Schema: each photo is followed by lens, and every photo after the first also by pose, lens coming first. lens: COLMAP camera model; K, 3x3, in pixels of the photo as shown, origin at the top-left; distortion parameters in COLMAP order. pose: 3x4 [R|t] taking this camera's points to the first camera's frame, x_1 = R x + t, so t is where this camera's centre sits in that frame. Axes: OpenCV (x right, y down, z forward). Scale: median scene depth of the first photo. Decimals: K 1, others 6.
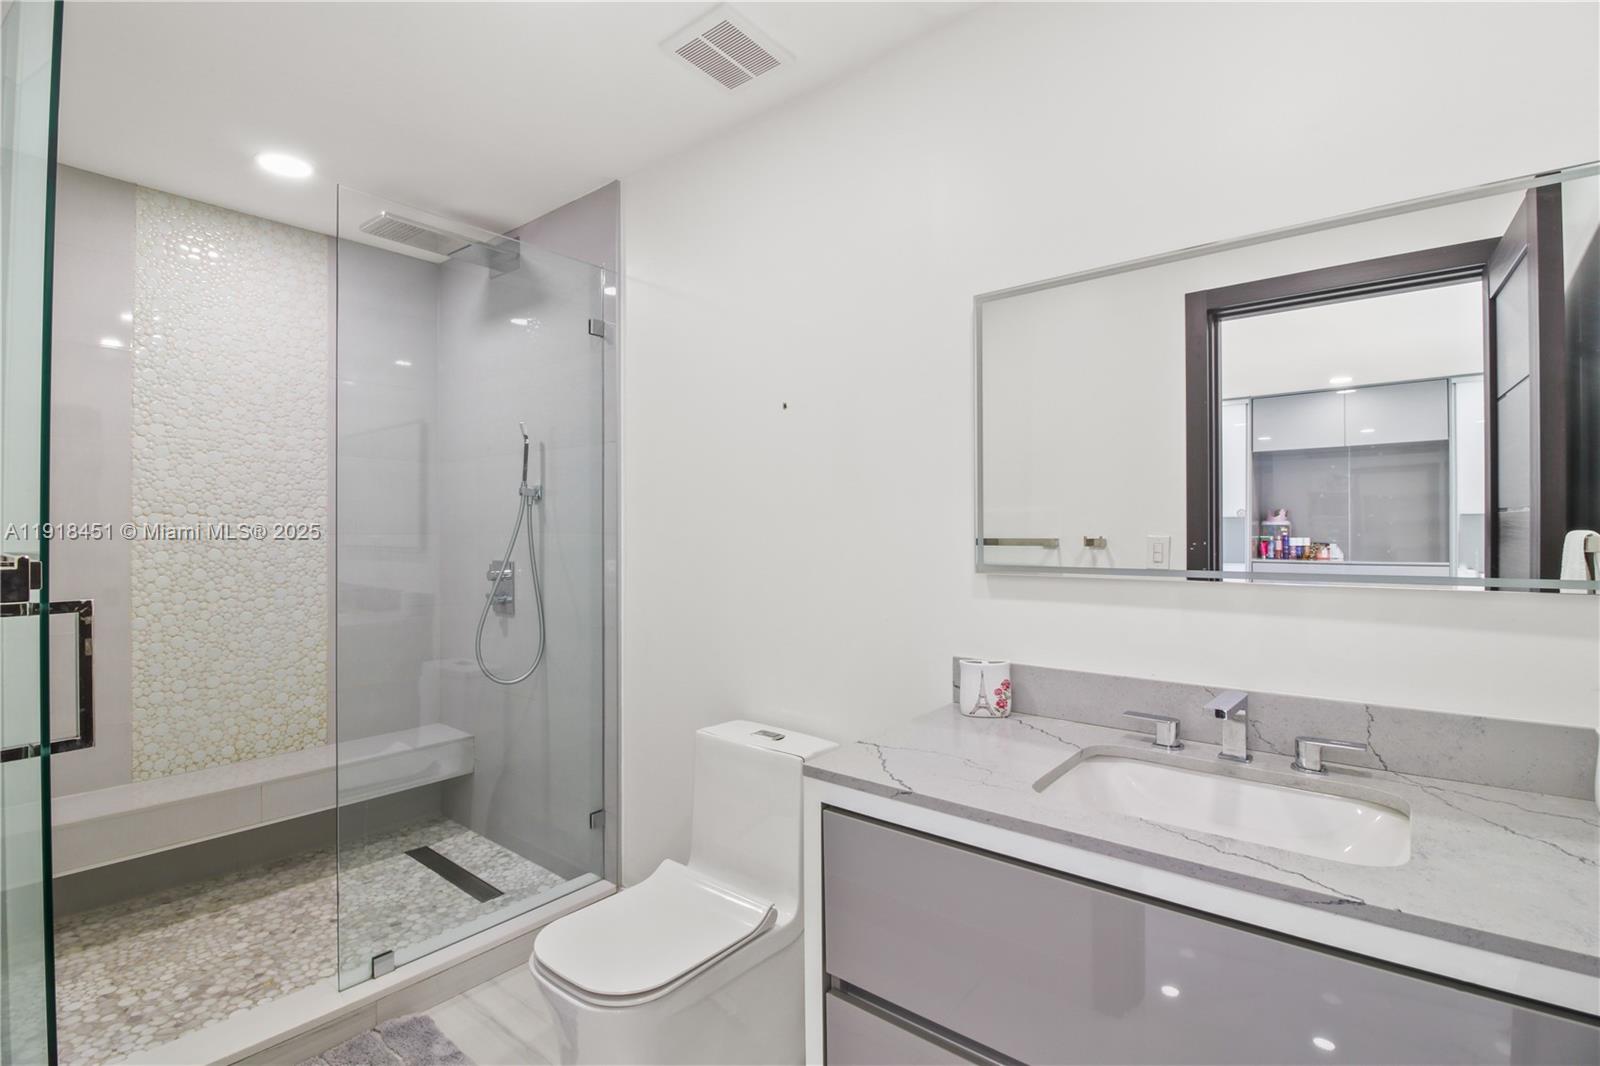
lens RADIAL K [[741.7, 0, 803.2], [0, 741.7, 535.8], [0, 0, 1]] dist [0.002092, 0.000127]
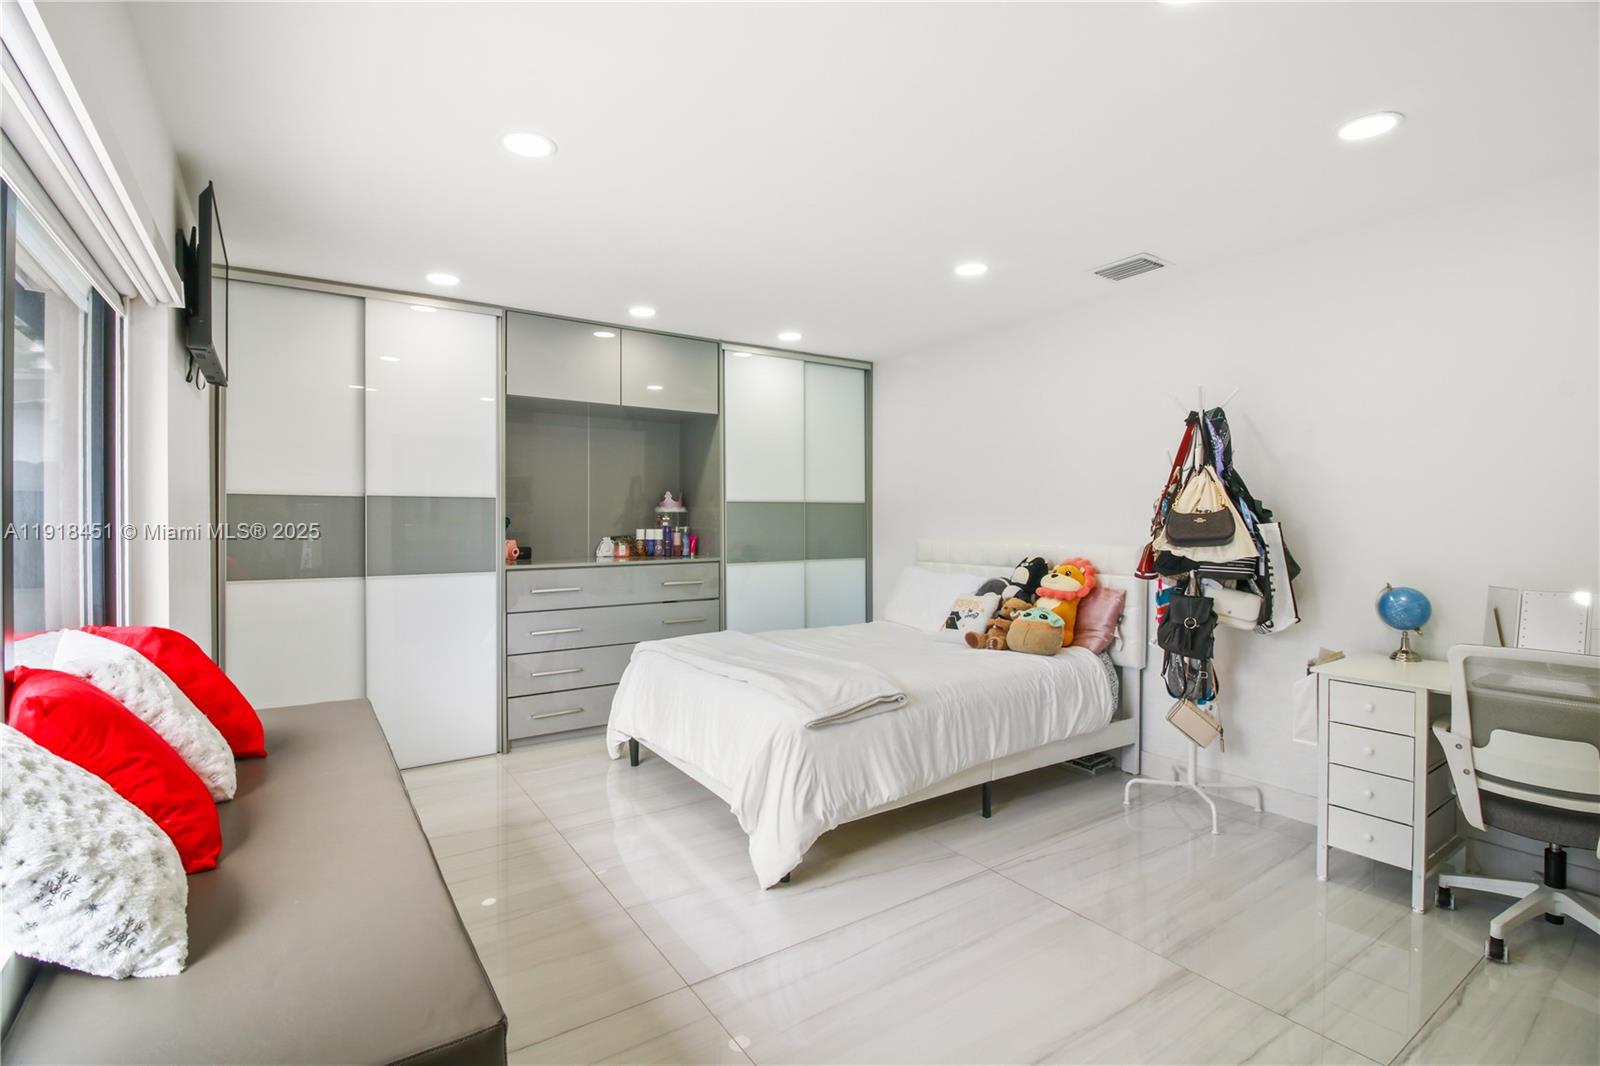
lens RADIAL K [[741.7, 0, 800.8], [0, 741.7, 534.5], [0, 0, 1]] dist [0.002092, 0.000127]
pose [[0.286200, -0.001157, 0.958169, 0.071523], [-0.001703, 0.999997, 0.001717, 0.006952], [-0.958168, -0.002123, 0.286197, 0.624214]]
